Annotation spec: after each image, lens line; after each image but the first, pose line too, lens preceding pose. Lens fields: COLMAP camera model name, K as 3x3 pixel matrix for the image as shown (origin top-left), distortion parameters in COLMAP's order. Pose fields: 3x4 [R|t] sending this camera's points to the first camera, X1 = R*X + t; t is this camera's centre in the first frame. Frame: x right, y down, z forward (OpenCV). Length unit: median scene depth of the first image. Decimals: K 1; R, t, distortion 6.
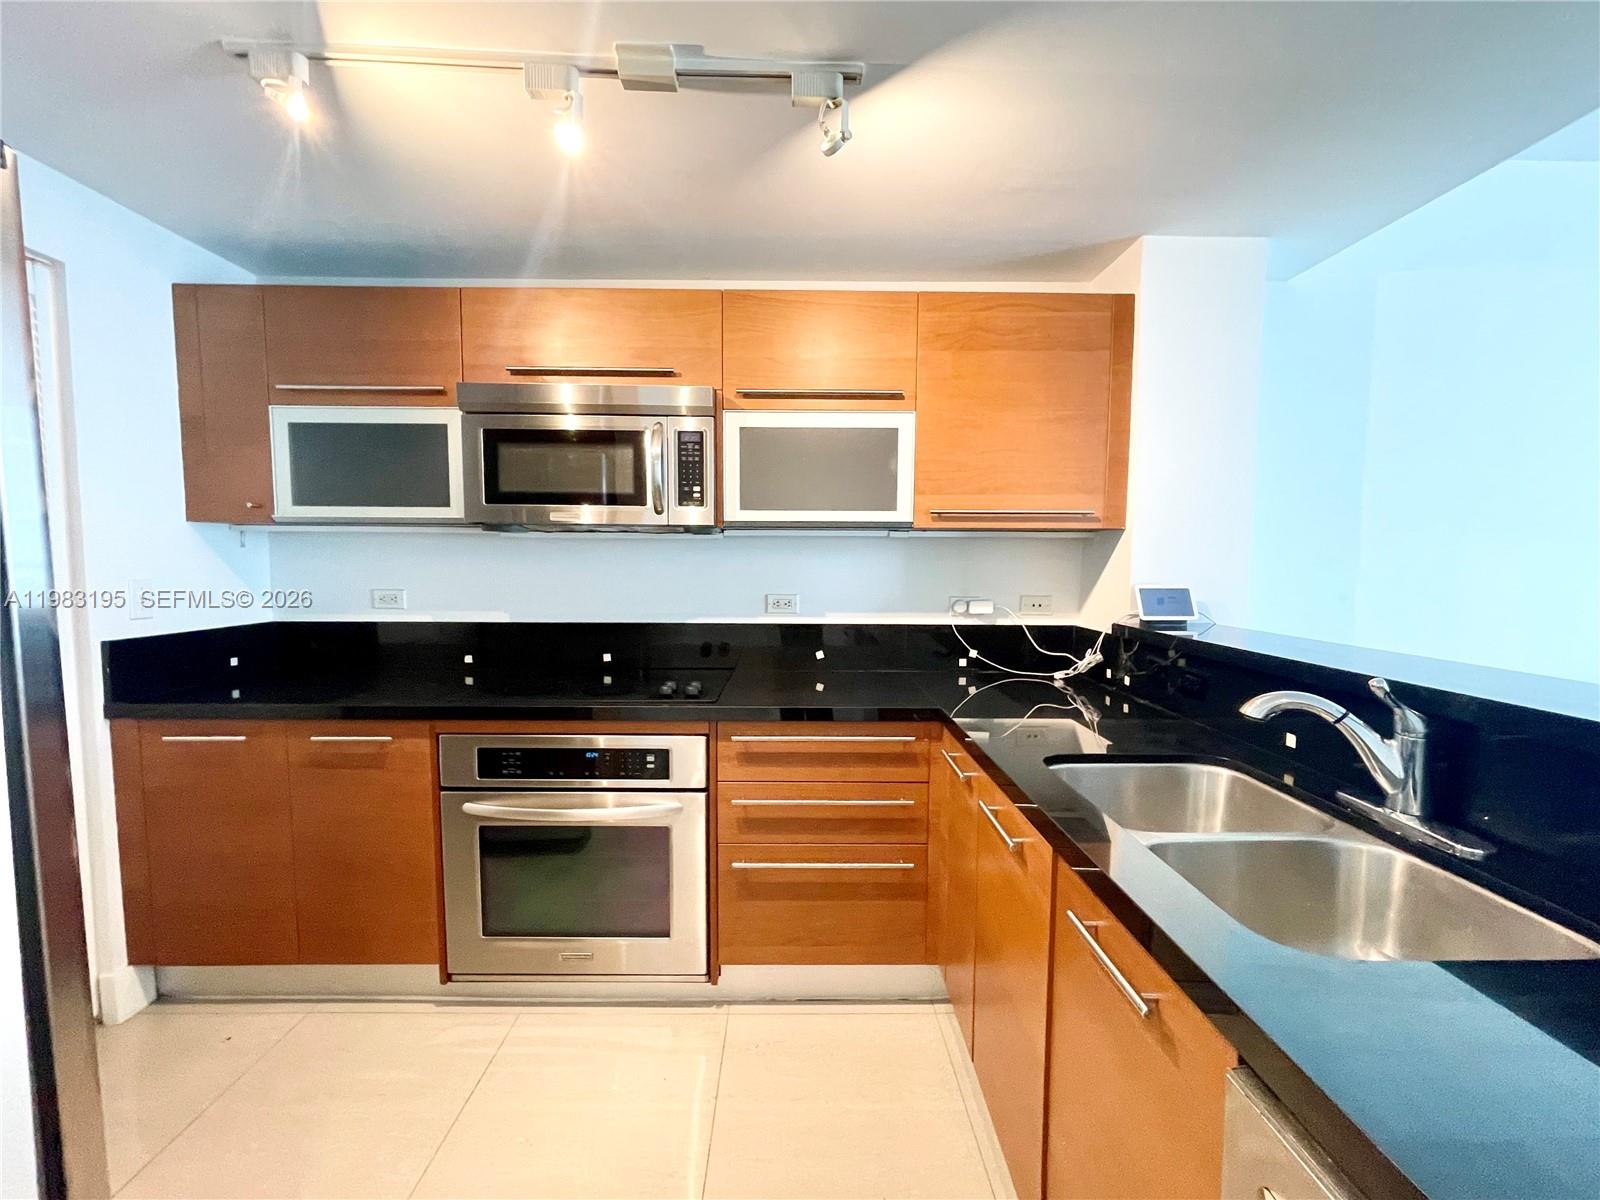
lens RADIAL K [[643.9, 0, 800.2], [0, 643.9, 610.0], [0, 0, 1]] dist [-0.002639, 0.000676]
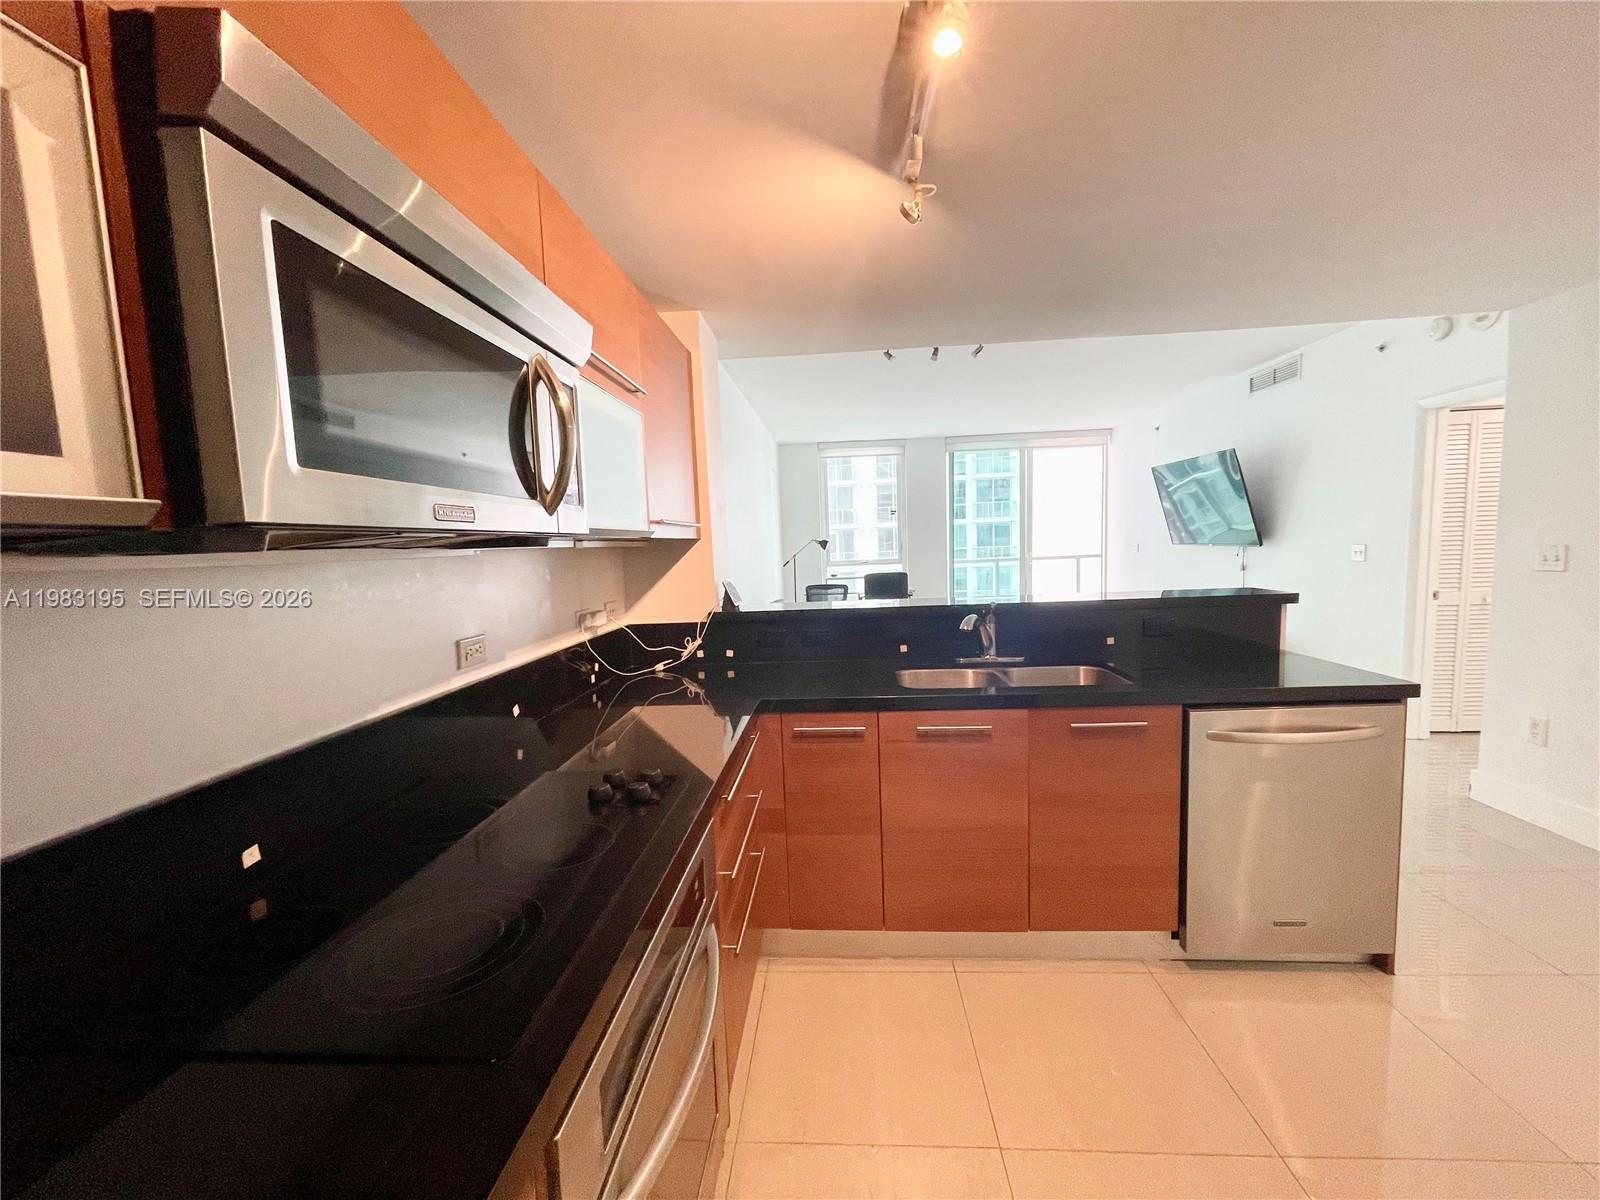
lens RADIAL K [[643.9, 0, 800.2], [0, 643.9, 610.0], [0, 0, 1]] dist [-0.002639, 0.000676]
pose [[0.076687, -0.108553, 0.991128, -0.771681], [0.104863, 0.989421, 0.100253, -0.096749], [-0.991525, 0.096245, 0.087259, 0.704624]]
